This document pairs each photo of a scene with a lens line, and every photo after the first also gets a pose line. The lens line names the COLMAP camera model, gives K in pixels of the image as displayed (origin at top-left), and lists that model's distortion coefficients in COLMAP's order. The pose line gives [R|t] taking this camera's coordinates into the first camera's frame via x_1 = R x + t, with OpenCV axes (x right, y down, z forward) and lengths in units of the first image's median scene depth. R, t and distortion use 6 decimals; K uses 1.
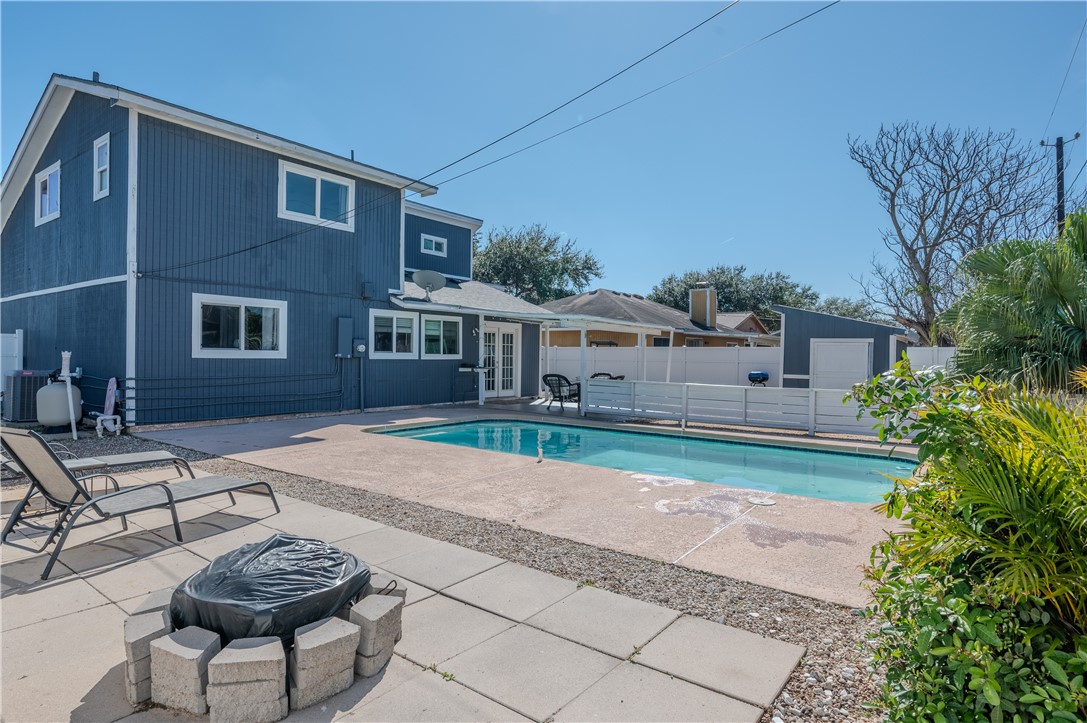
lens RADIAL K [[598.0, 0, 541.3], [0, 598.0, 360.5], [0, 0, 1]] dist [-0.003904, 0.000388]
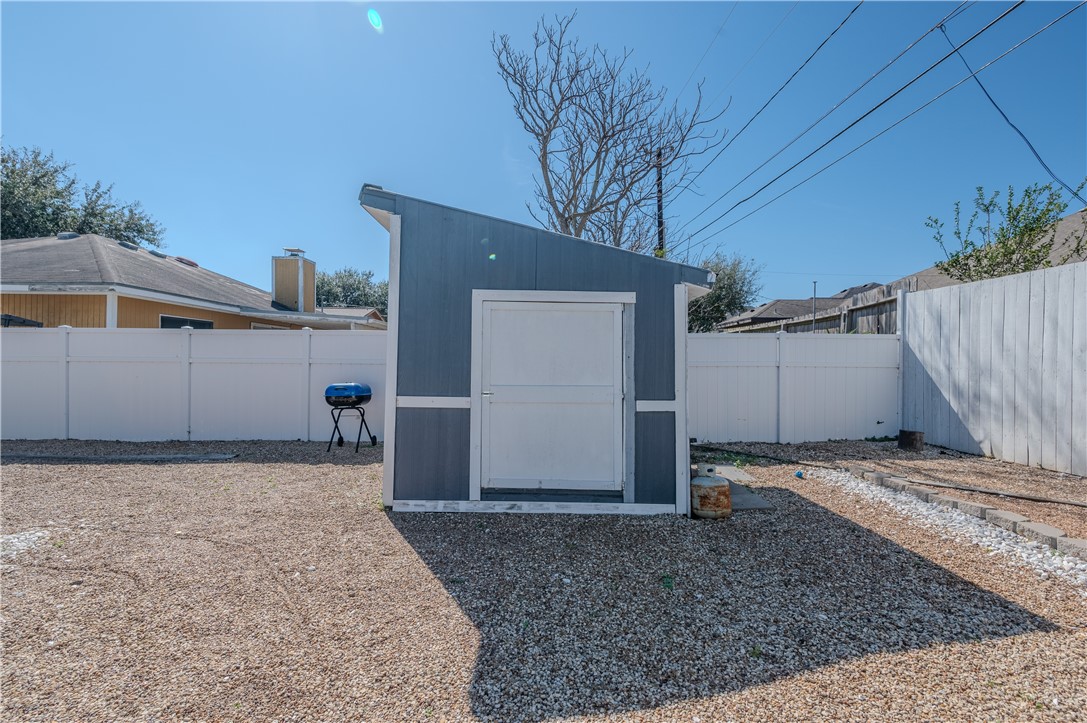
lens RADIAL K [[481.7, 0, 540.2], [0, 481.7, 362.7], [0, 0, 1]] dist [-0.001126, 0.000044]
pose [[0.796446, -0.004362, 0.604693, 0.389192], [0.005235, 0.999986, 0.000318, 0.005941], [-0.604686, 0.002913, 0.796458, 0.936376]]
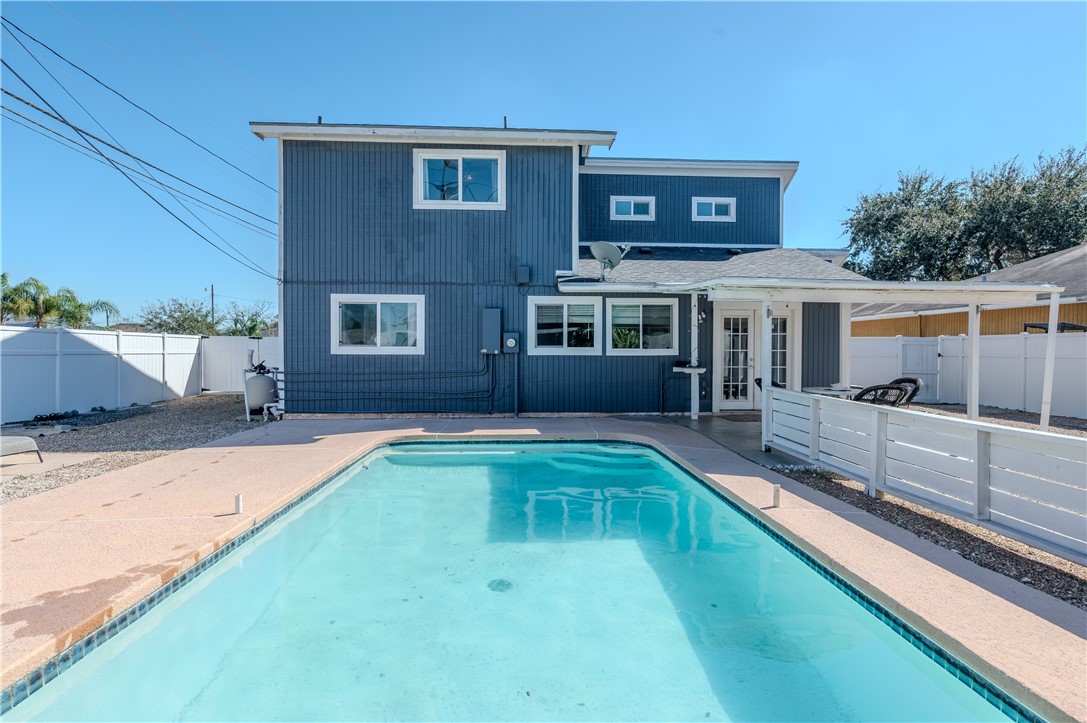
lens RADIAL K [[598.0, 0, 544.0], [0, 598.0, 362.4], [0, 0, 1]] dist [-0.003904, 0.000388]
pose [[0.646550, 0.005035, -0.762855, 0.421035], [-0.001055, 0.999983, 0.005706, 0.003408], [0.762871, -0.002885, 0.646545, 0.513880]]
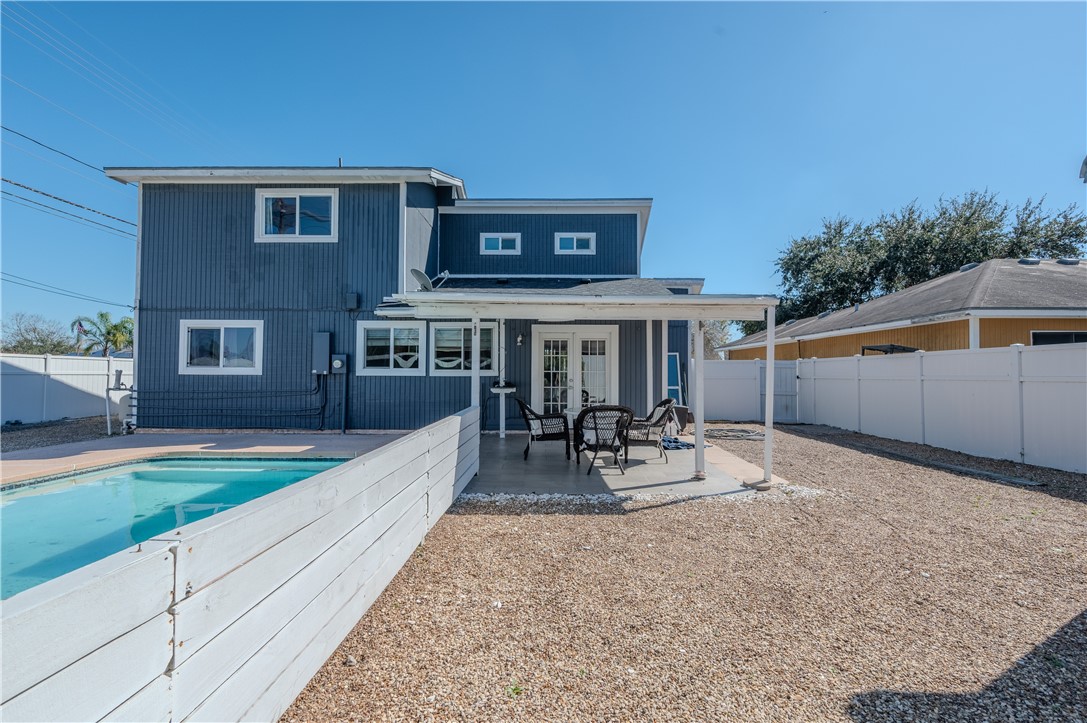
lens RADIAL K [[481.7, 0, 544.6], [0, 481.7, 362.7], [0, 0, 1]] dist [-0.001126, 0.000044]
pose [[0.589591, -0.030282, -0.807134, 0.531088], [-0.003937, 0.999177, -0.040363, 0.007175], [0.807692, 0.026976, 0.588987, 0.882912]]
